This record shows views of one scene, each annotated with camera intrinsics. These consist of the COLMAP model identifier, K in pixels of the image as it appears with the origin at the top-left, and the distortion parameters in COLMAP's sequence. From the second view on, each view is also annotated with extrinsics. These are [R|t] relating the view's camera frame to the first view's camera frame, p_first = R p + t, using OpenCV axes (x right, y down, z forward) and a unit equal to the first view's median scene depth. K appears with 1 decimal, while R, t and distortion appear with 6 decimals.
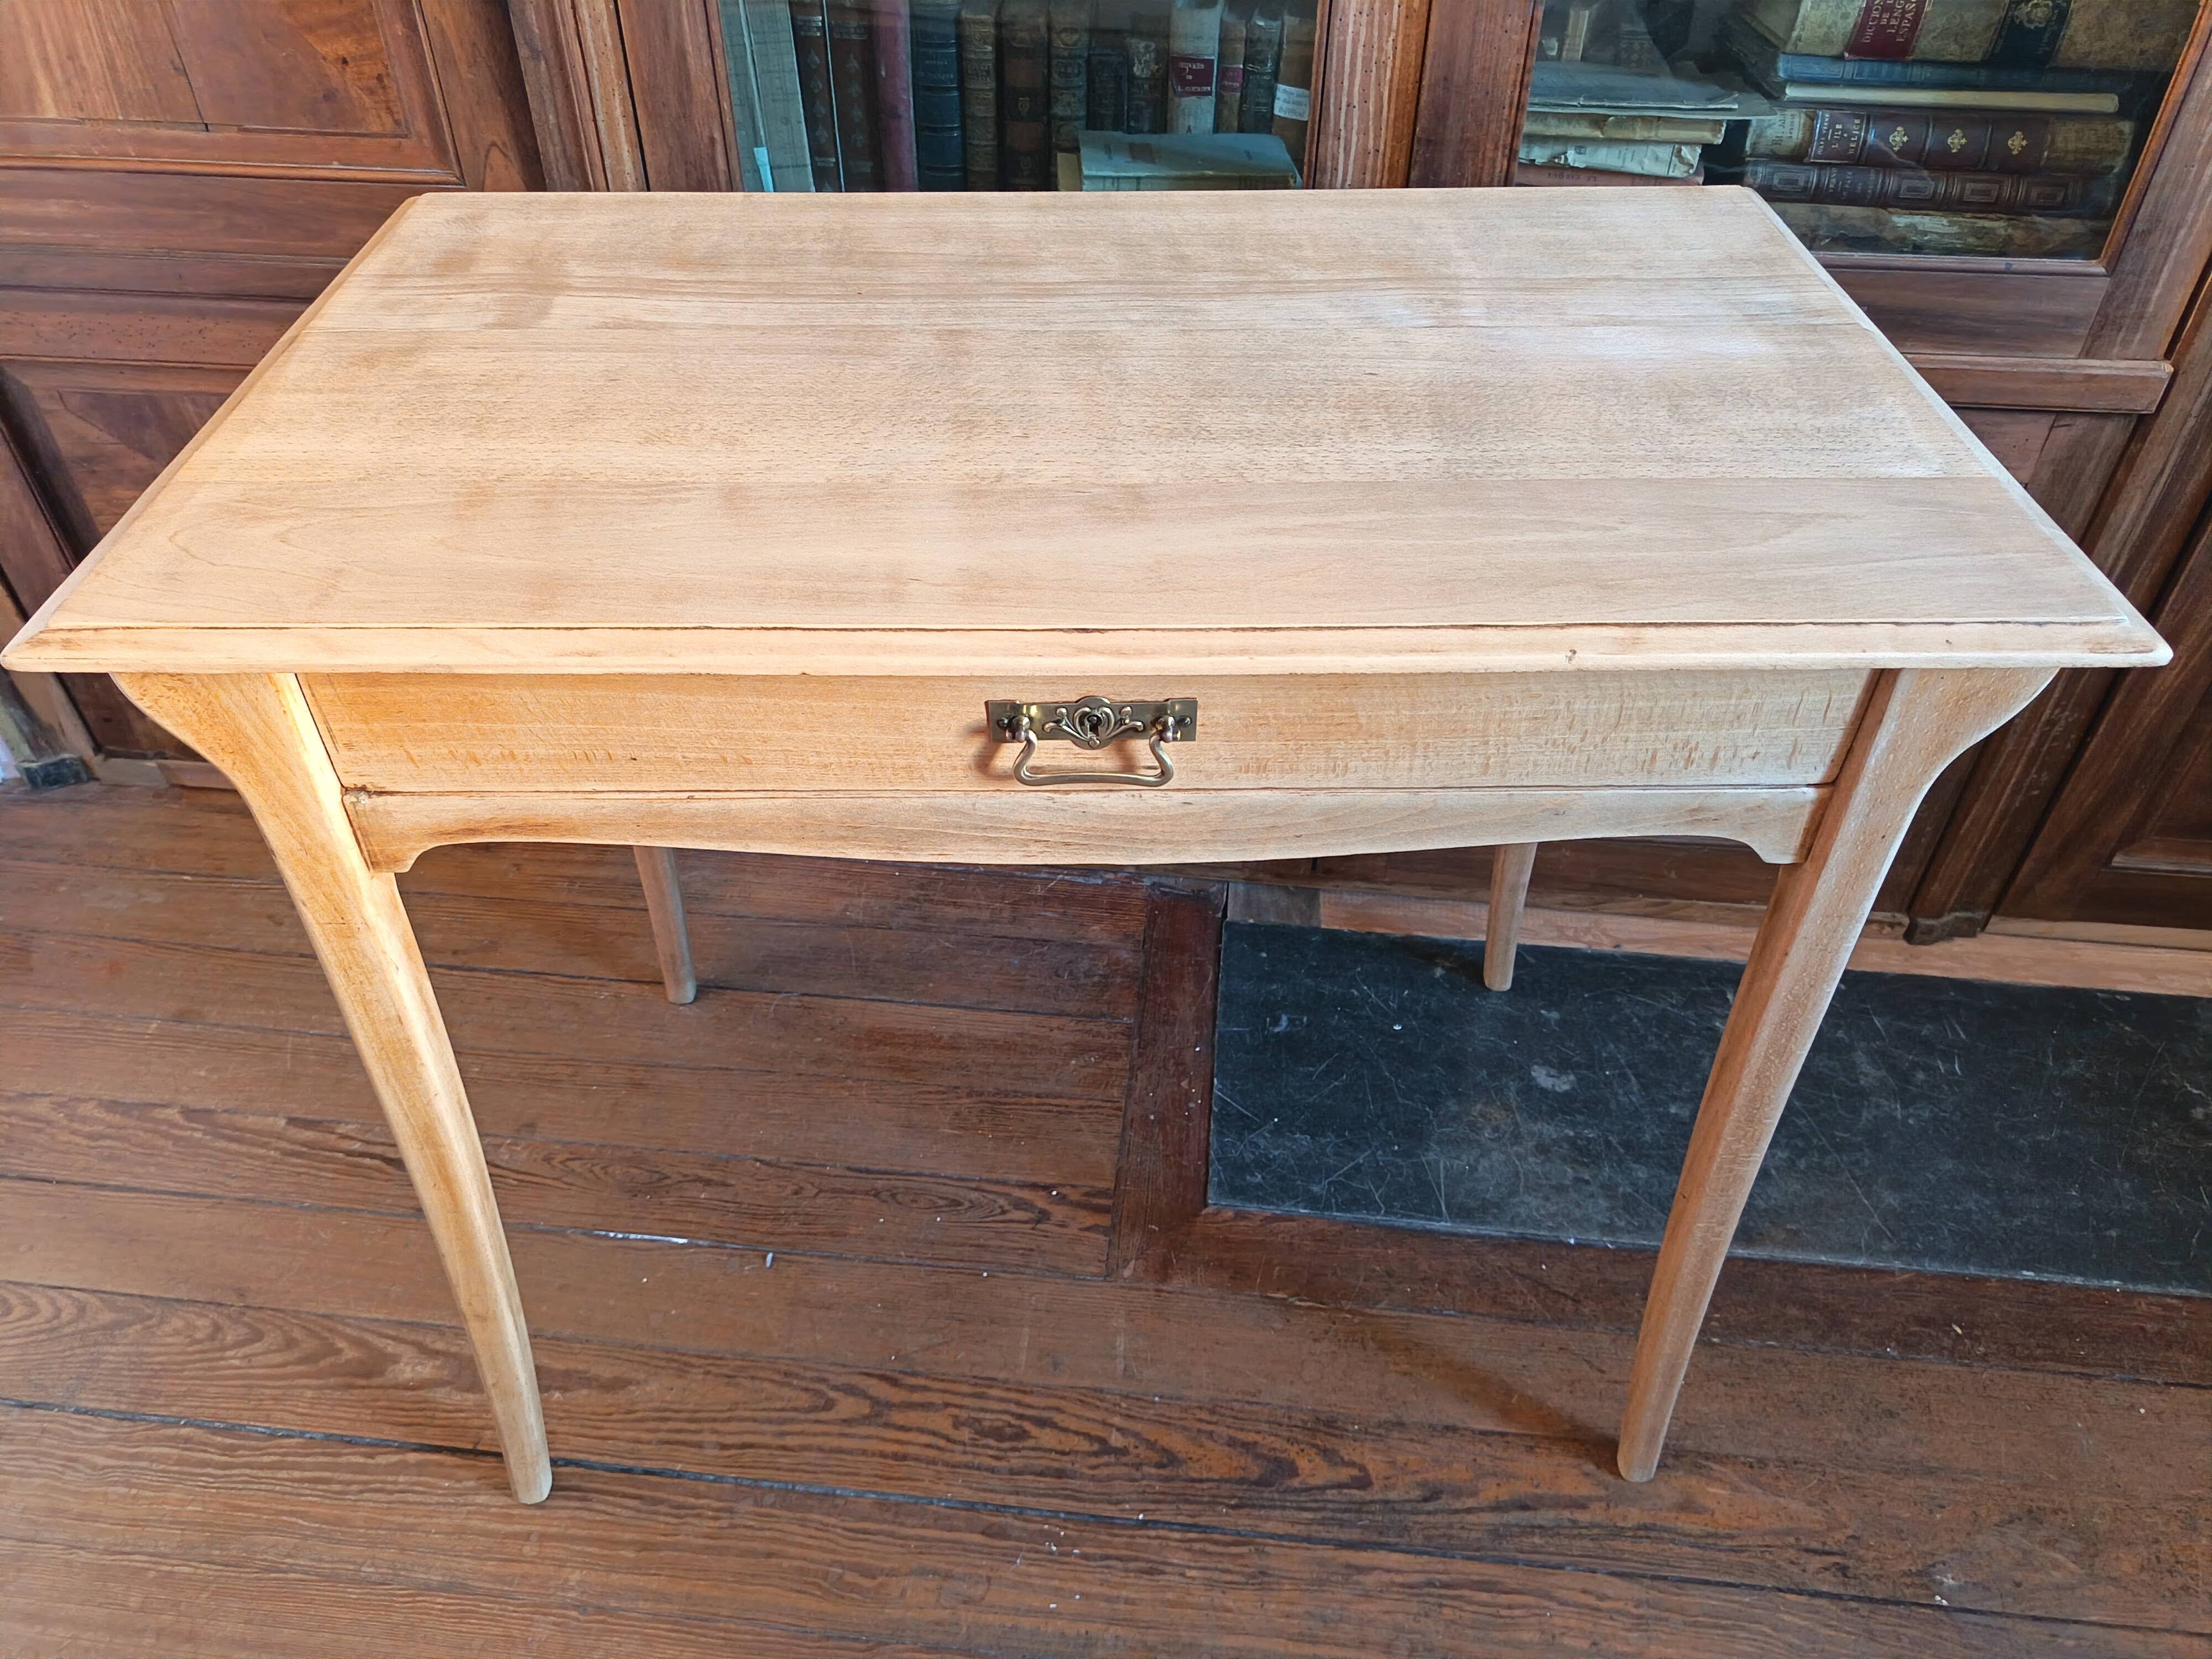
lens RADIAL K [[1565.3, 0, 1098.3], [0, 1565.3, 826.9], [0, 0, 1]] dist [0.007688, -0.008542]
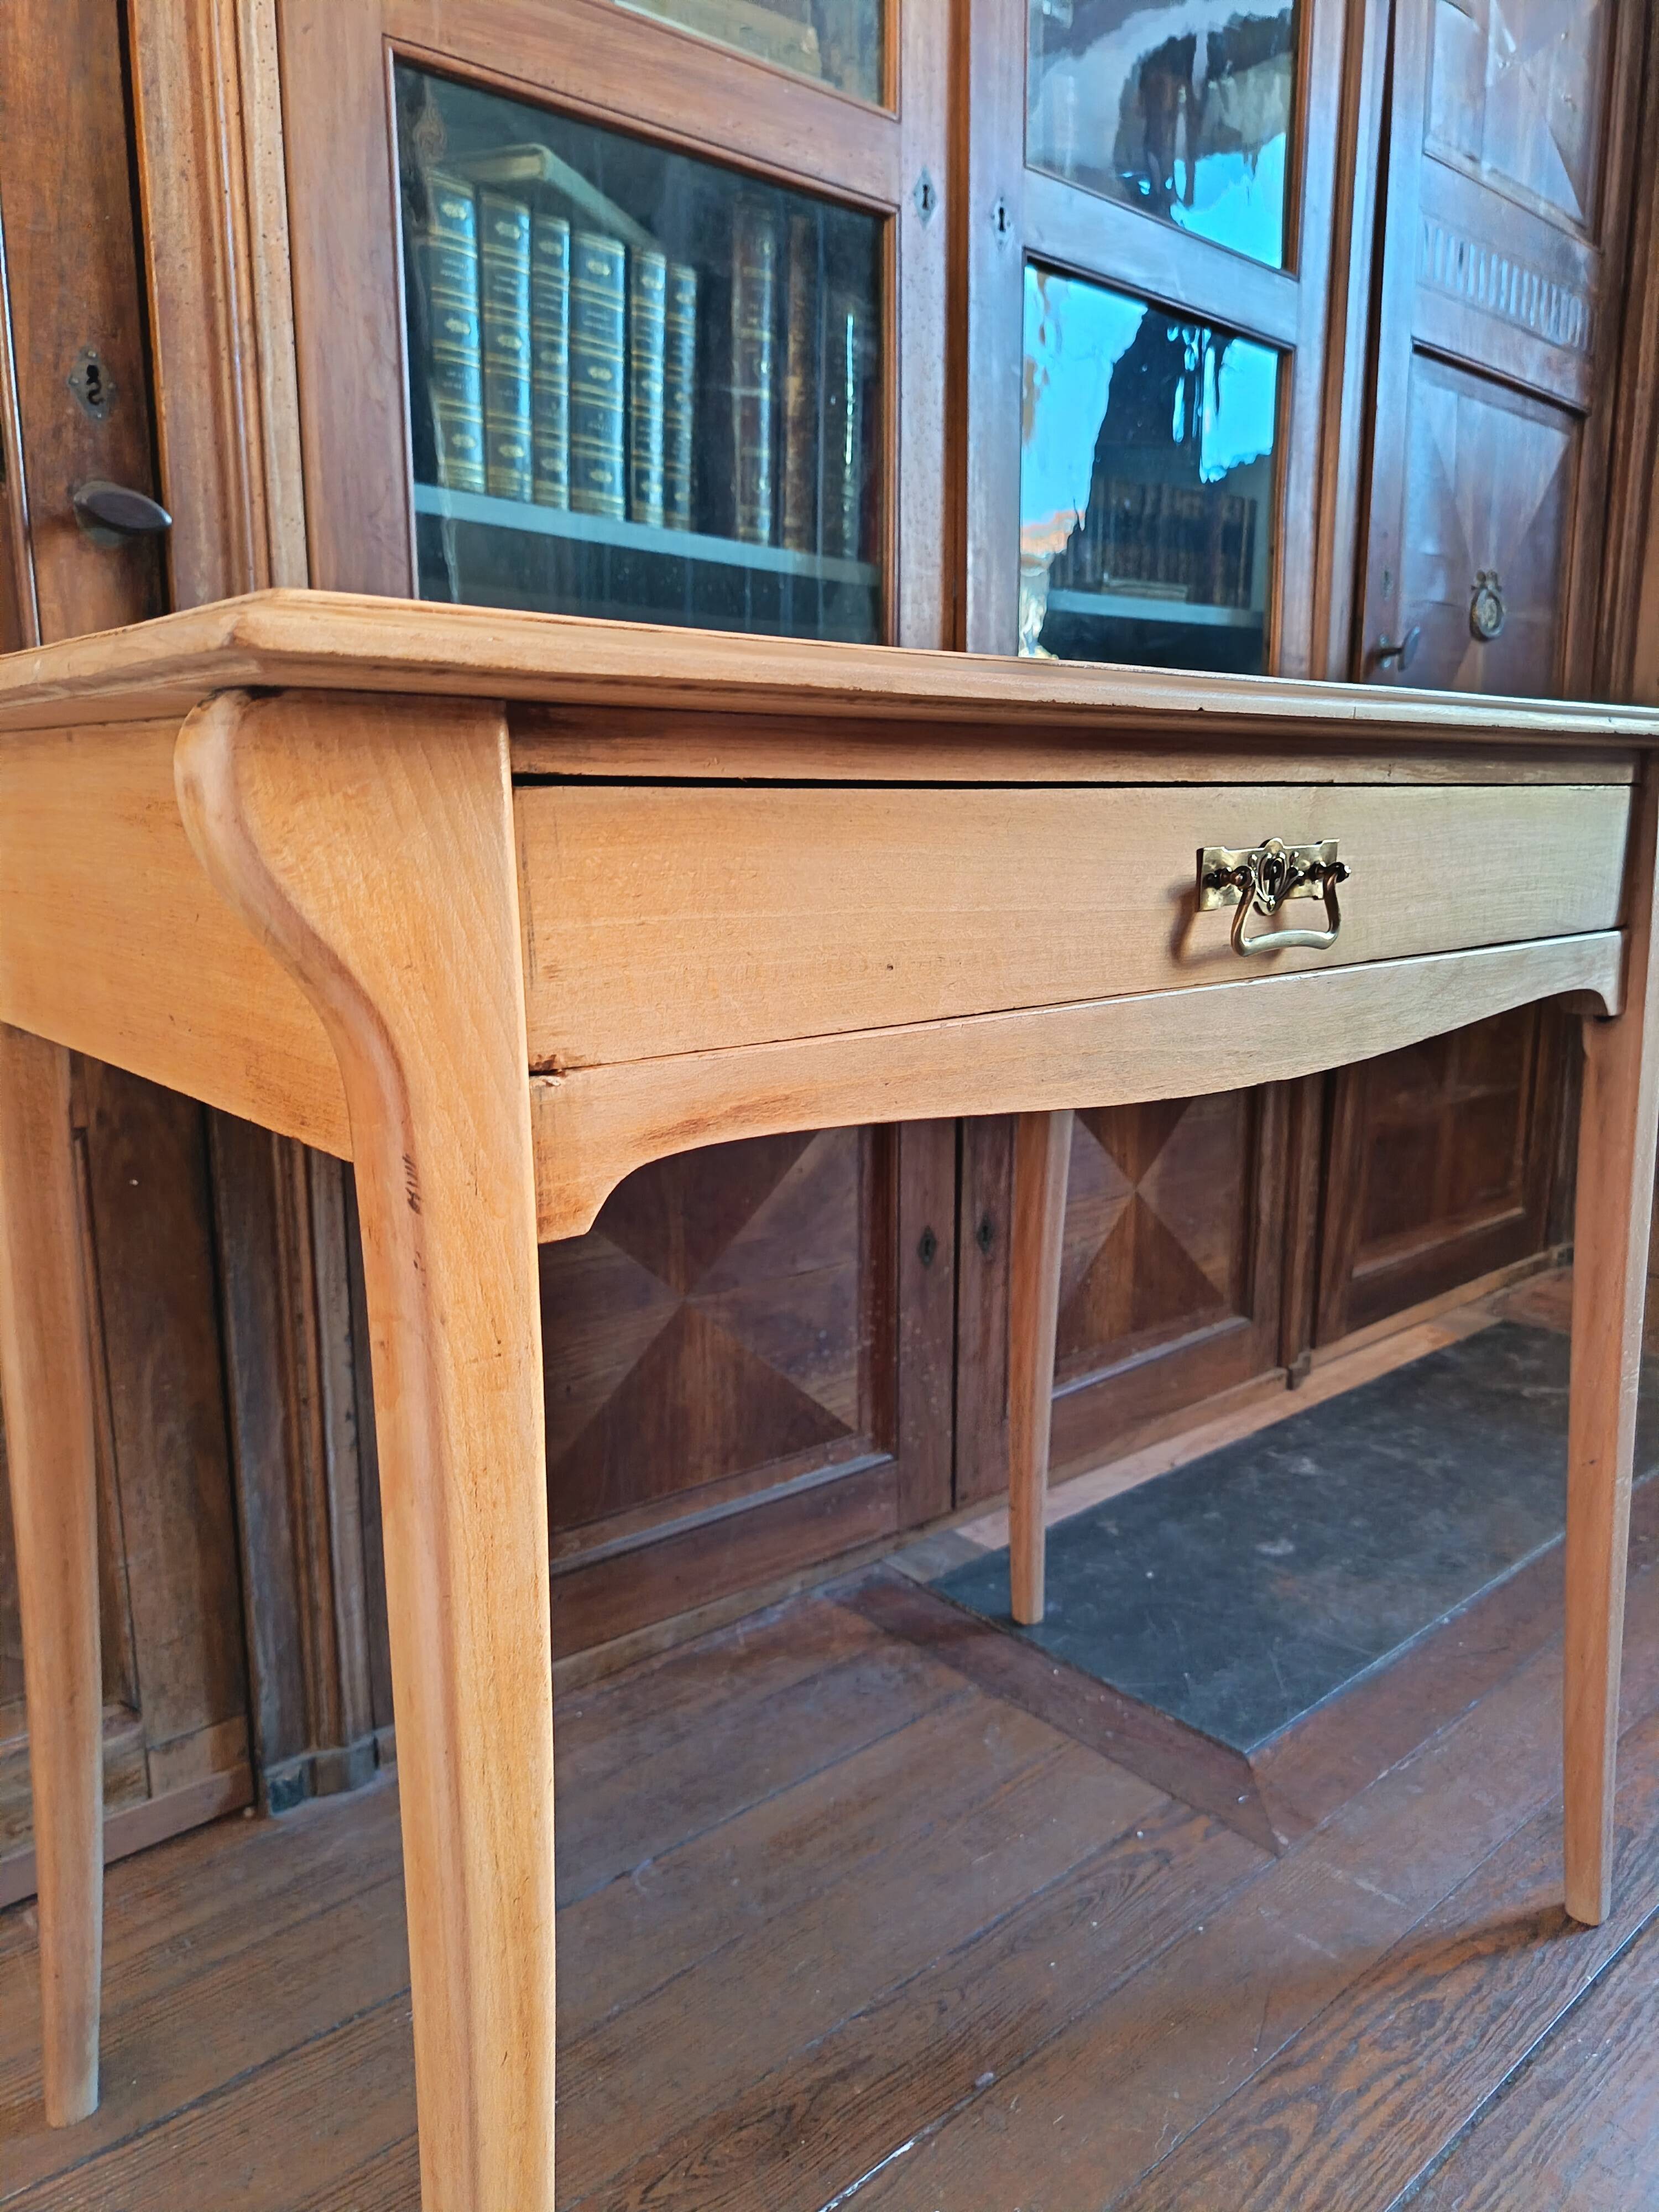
lens RADIAL K [[1578.9, 0, 828.9], [0, 1578.9, 1091.2], [0, 0, 1]] dist [0.000459, -0.008579]
pose [[0.675655, -0.140737, 0.723660, -0.768154], [0.484532, 0.824591, -0.292024, 0.086945], [-0.555625, 0.547944, 0.625331, 0.407915]]
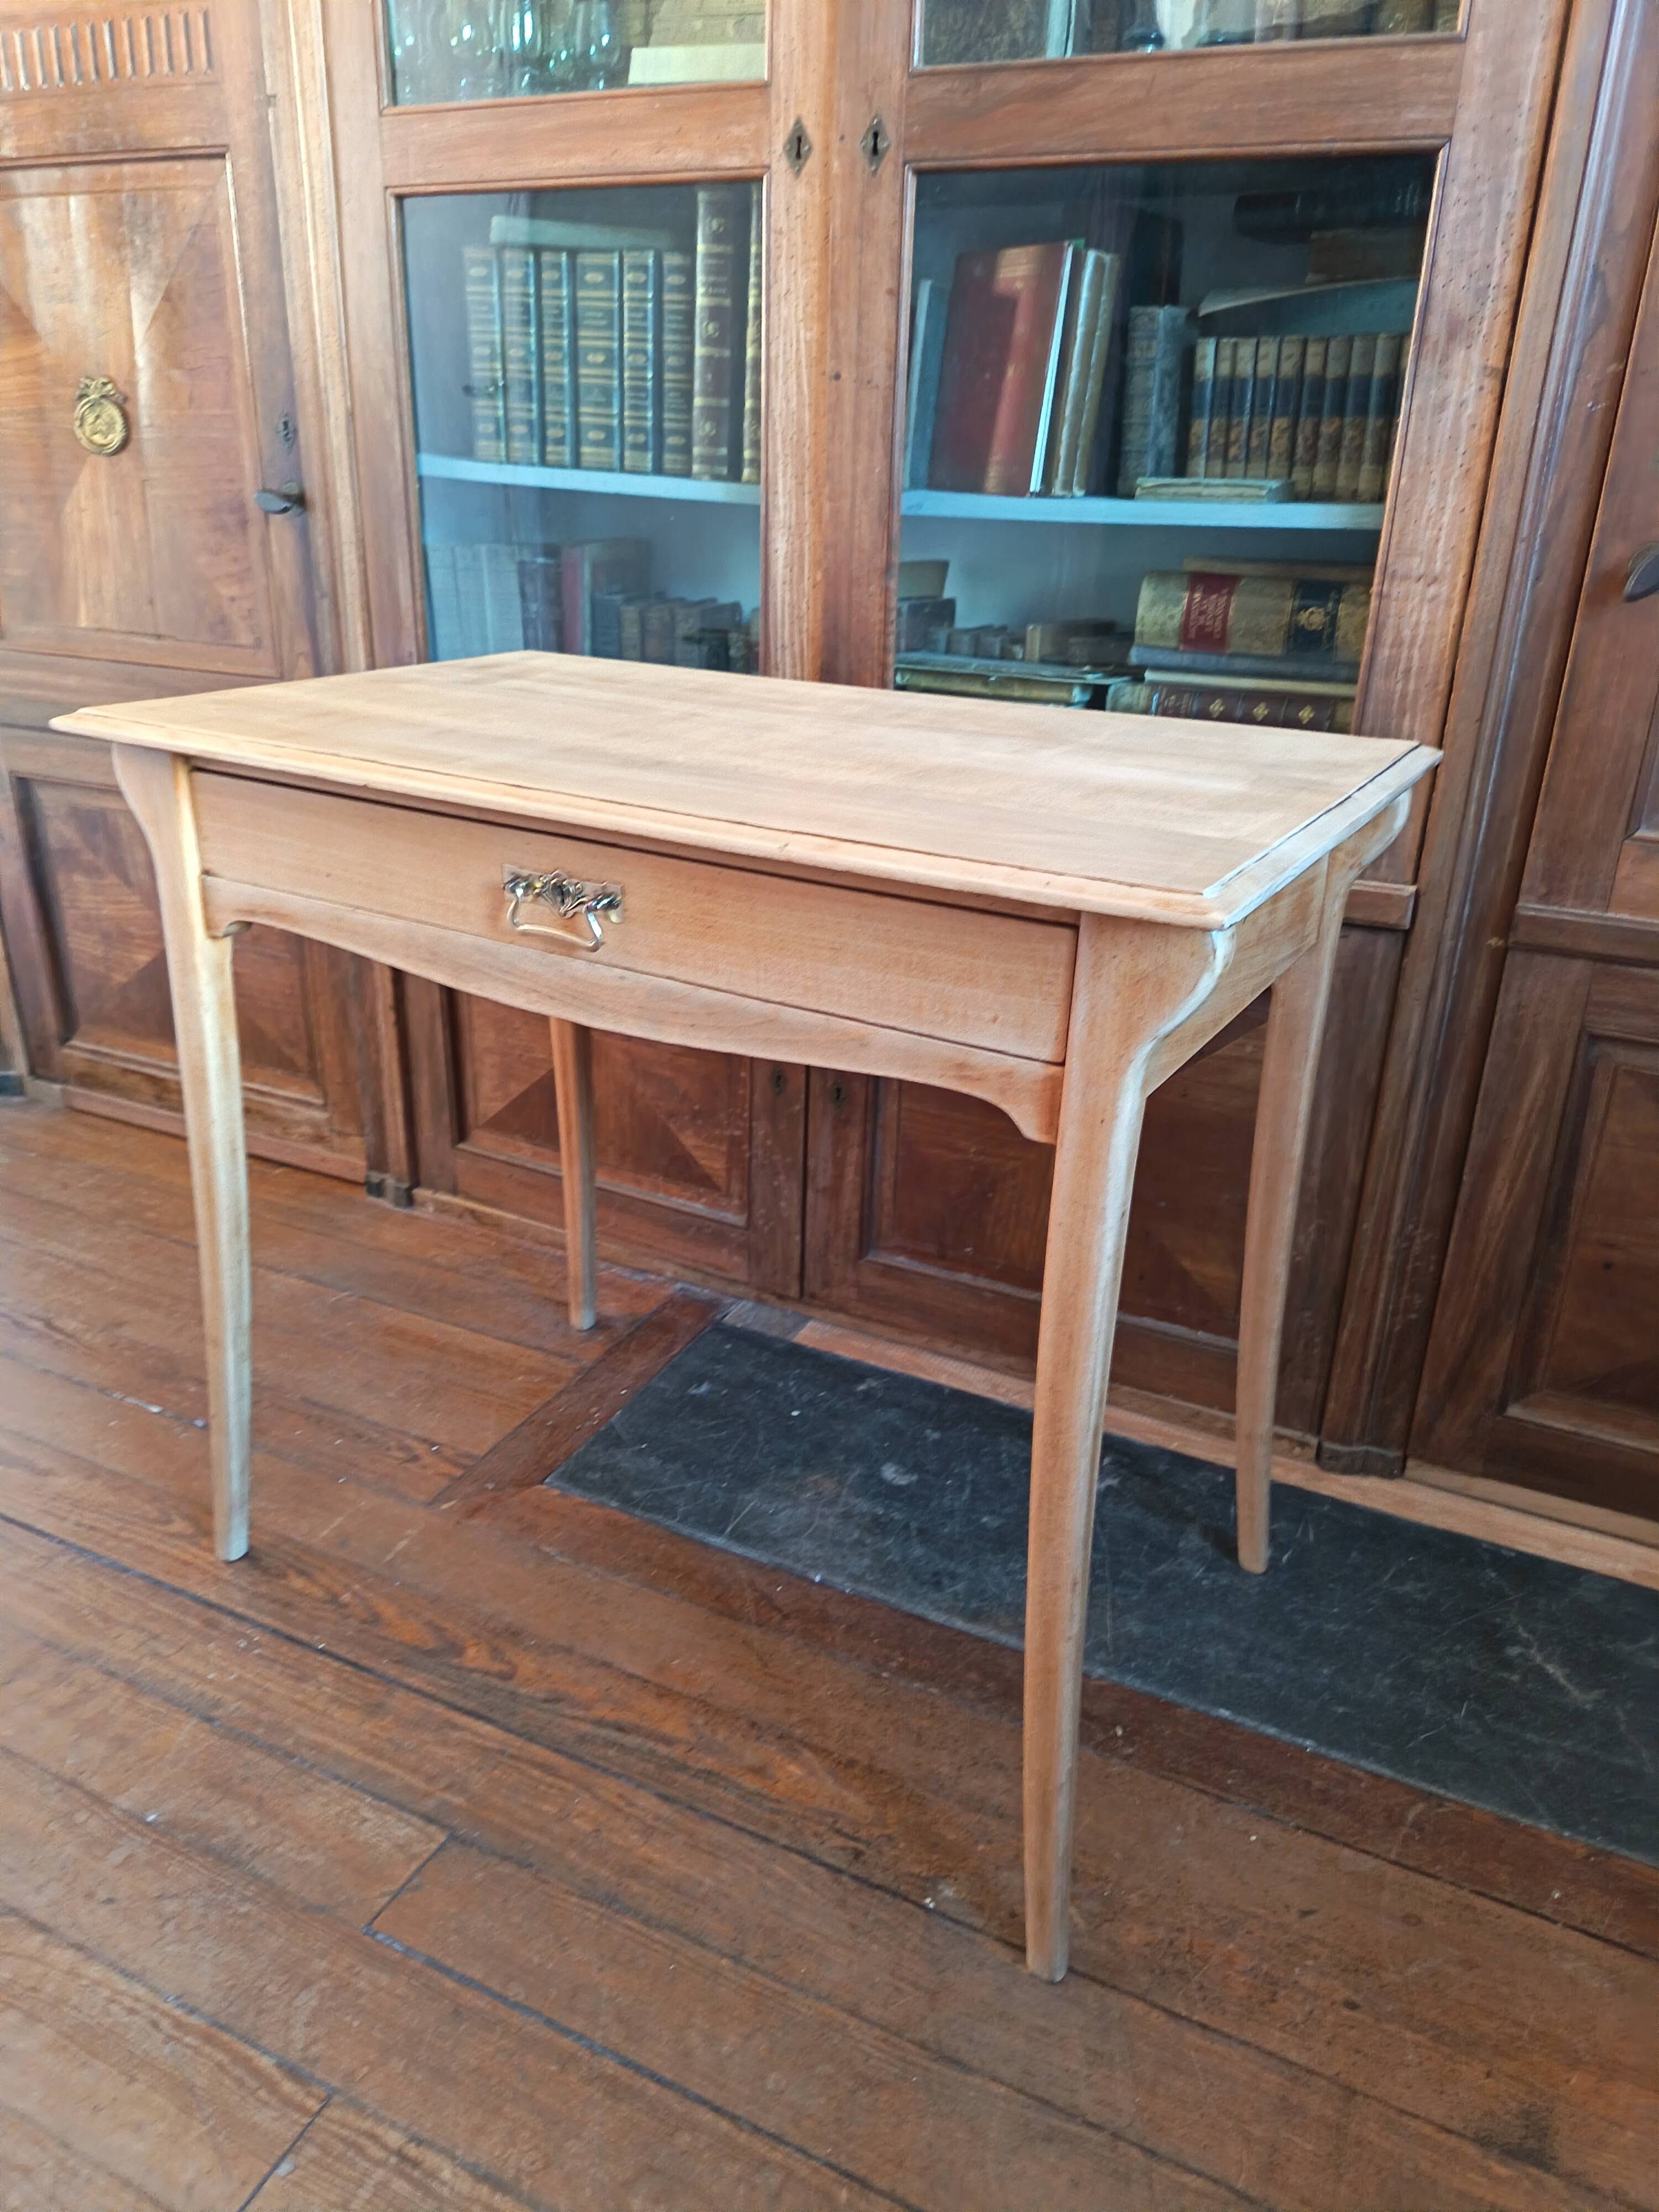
lens RADIAL K [[1554.2, 0, 827.5], [0, 1554.2, 1095.2], [0, 0, 1]] dist [0.043507, -0.068787]
pose [[0.940485, 0.146640, -0.306570, 0.652093], [-0.237694, 0.928580, -0.285029, 0.285582], [0.242878, 0.340935, 0.908170, -0.111709]]
